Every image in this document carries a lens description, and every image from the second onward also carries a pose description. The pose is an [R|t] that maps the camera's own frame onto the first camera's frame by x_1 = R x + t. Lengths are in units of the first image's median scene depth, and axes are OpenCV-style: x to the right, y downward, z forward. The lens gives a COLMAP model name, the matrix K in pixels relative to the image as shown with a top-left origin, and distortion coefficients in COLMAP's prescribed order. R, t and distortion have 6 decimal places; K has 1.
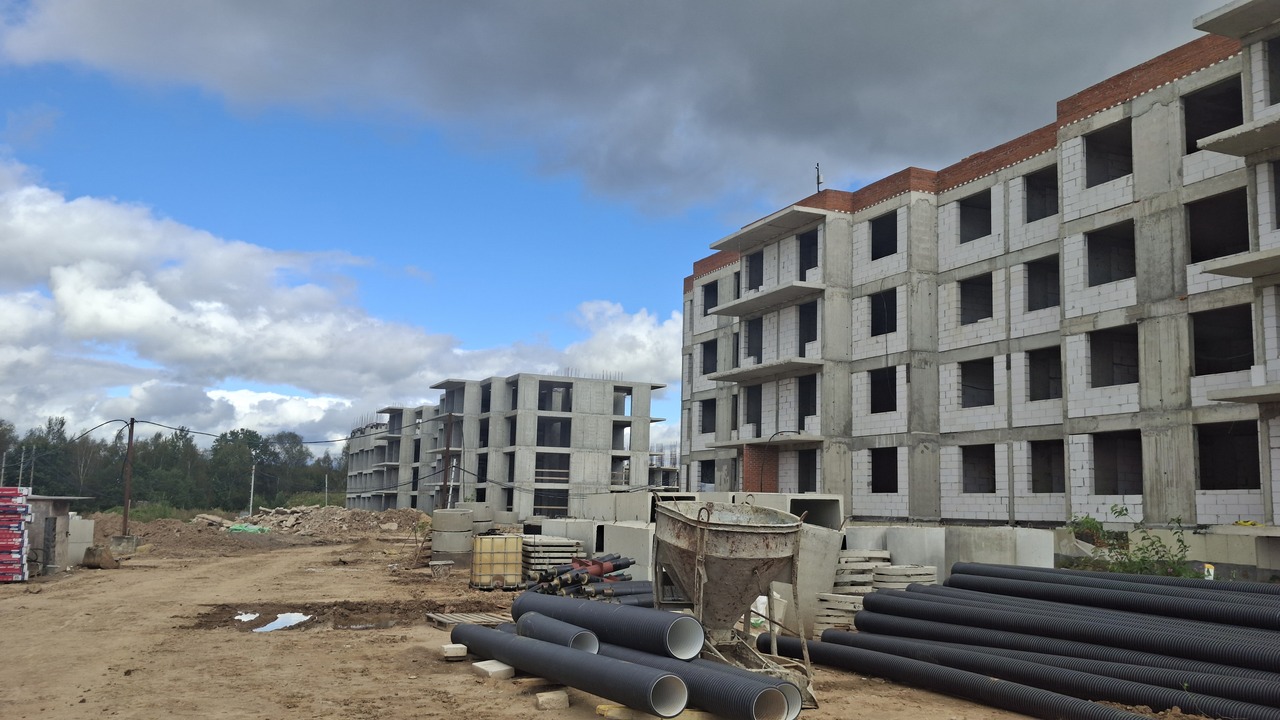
lens RADIAL K [[1096.2, 0, 643.5], [0, 1096.2, 366.0], [0, 0, 1]] dist [0.147645, -0.282165]
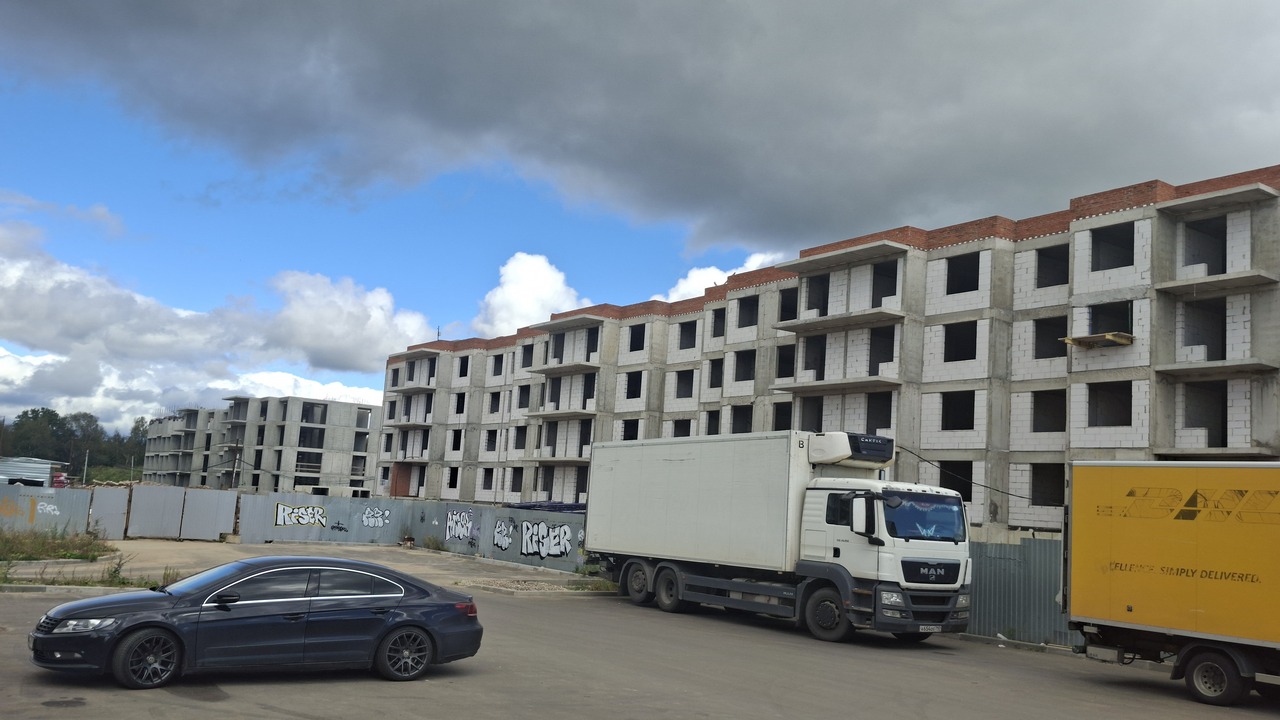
lens RADIAL K [[1096.2, 0, 643.5], [0, 1096.2, 366.0], [0, 0, 1]] dist [0.147645, -0.282165]
pose [[0.982245, 0.062487, 0.176892, 0.084199], [-0.064307, 0.997920, 0.004570, -0.069245], [-0.176238, -0.015865, 0.984220, -0.520158]]
